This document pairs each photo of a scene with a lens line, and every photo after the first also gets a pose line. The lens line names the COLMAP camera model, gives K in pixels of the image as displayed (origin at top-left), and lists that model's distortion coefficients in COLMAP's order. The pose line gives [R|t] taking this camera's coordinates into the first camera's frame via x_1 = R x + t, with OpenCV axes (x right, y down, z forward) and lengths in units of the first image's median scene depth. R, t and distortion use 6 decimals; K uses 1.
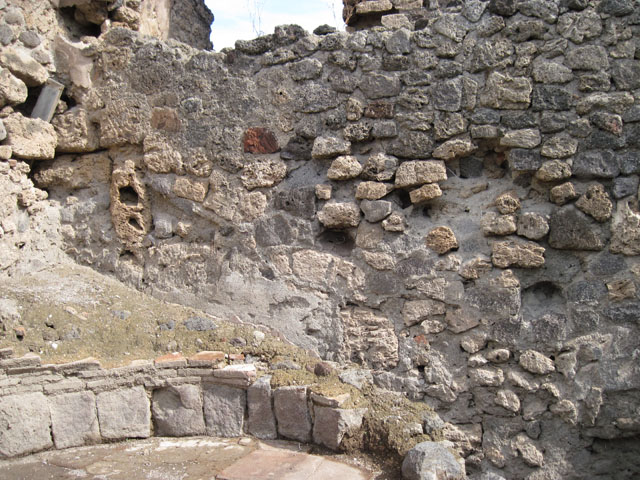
lens RADIAL K [[656.1, 0, 322.6], [0, 656.1, 261.4], [0, 0, 1]] dist [-0.135943, 0.064936]
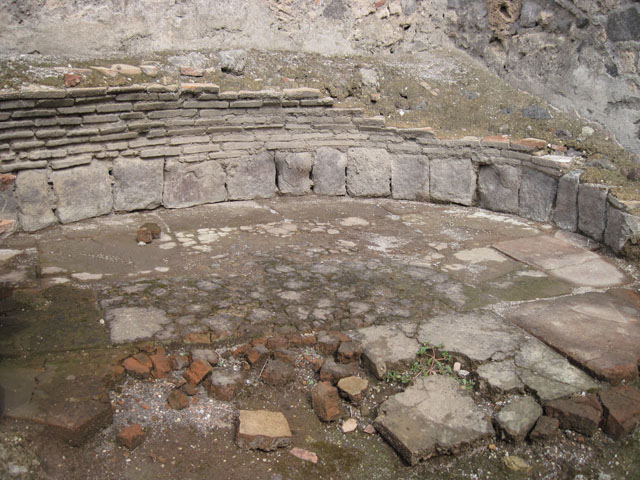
lens RADIAL K [[656.1, 0, 322.6], [0, 656.1, 261.4], [0, 0, 1]] dist [-0.135943, 0.064936]
pose [[0.731619, 0.261292, -0.629651, 0.289275], [-0.060068, 0.944746, 0.322254, 0.010580], [0.679062, -0.197946, 0.706889, -0.009018]]
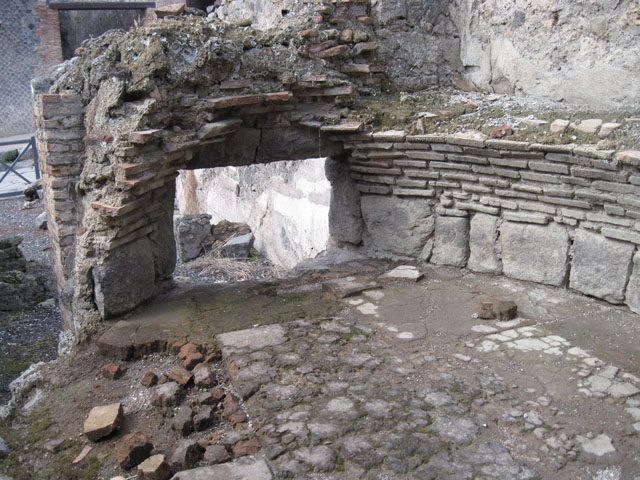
lens RADIAL K [[656.1, 0, 322.6], [0, 656.1, 261.4], [0, 0, 1]] dist [-0.135943, 0.064936]
pose [[-0.699391, 0.239625, -0.673374, 0.197773], [0.025548, 0.949904, 0.311495, -0.028760], [0.714283, 0.200653, -0.670476, 0.843950]]
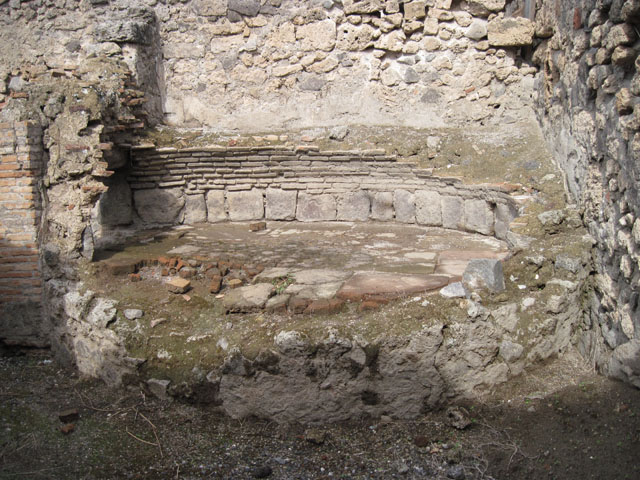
lens RADIAL K [[656.1, 0, 322.6], [0, 656.1, 261.4], [0, 0, 1]] dist [-0.135943, 0.064936]
pose [[0.157920, 0.227450, -0.960900, 1.151453], [-0.011143, 0.973459, 0.228591, -0.011818], [0.987389, -0.025392, 0.156263, 0.376546]]
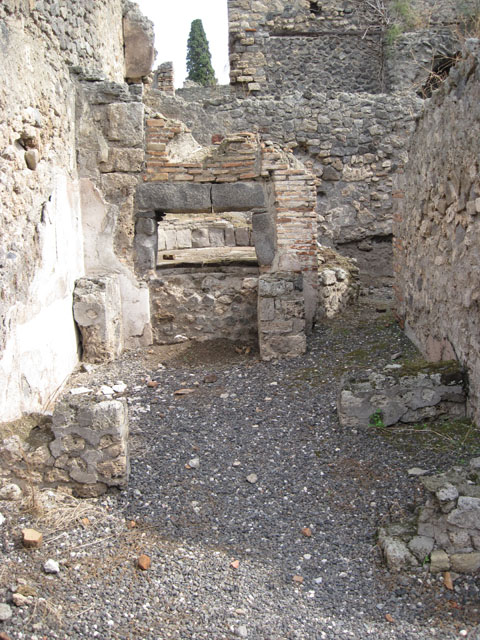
lens RADIAL K [[656.1, 0, 240.0], [0, 656.1, 320.0], [0, 0, 1]] dist [-0.135943, 0.064936]
pose [[0.949764, -0.061694, 0.306826, -0.950473], [0.019196, 0.990015, 0.139646, 0.189815], [-0.312378, -0.126741, 0.941465, -1.750934]]
